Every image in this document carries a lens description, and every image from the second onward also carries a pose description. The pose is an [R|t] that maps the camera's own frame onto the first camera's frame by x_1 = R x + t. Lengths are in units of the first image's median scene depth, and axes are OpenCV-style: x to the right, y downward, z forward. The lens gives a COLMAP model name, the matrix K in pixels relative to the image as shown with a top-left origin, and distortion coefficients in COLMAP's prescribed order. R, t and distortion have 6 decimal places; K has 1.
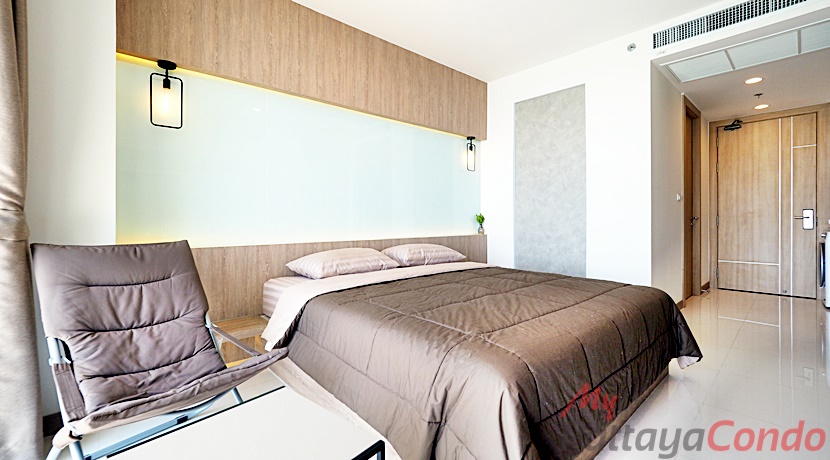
lens RADIAL K [[330.7, 0, 389.5], [0, 330.7, 222.9], [0, 0, 1]] dist [-0.001586, -0.000039]
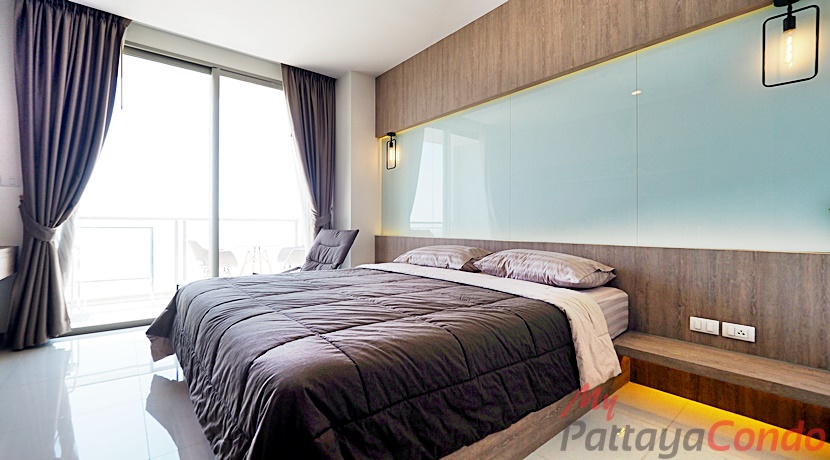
lens RADIAL K [[414.6, 0, 407.6], [0, 414.6, 226.0], [0, 0, 1]] dist [0.006741, 0.000453]
pose [[-0.062377, 0.012967, -0.997968, 1.178214], [0.009603, 0.999877, 0.012392, -0.003219], [0.998006, -0.008810, -0.062494, 0.910341]]
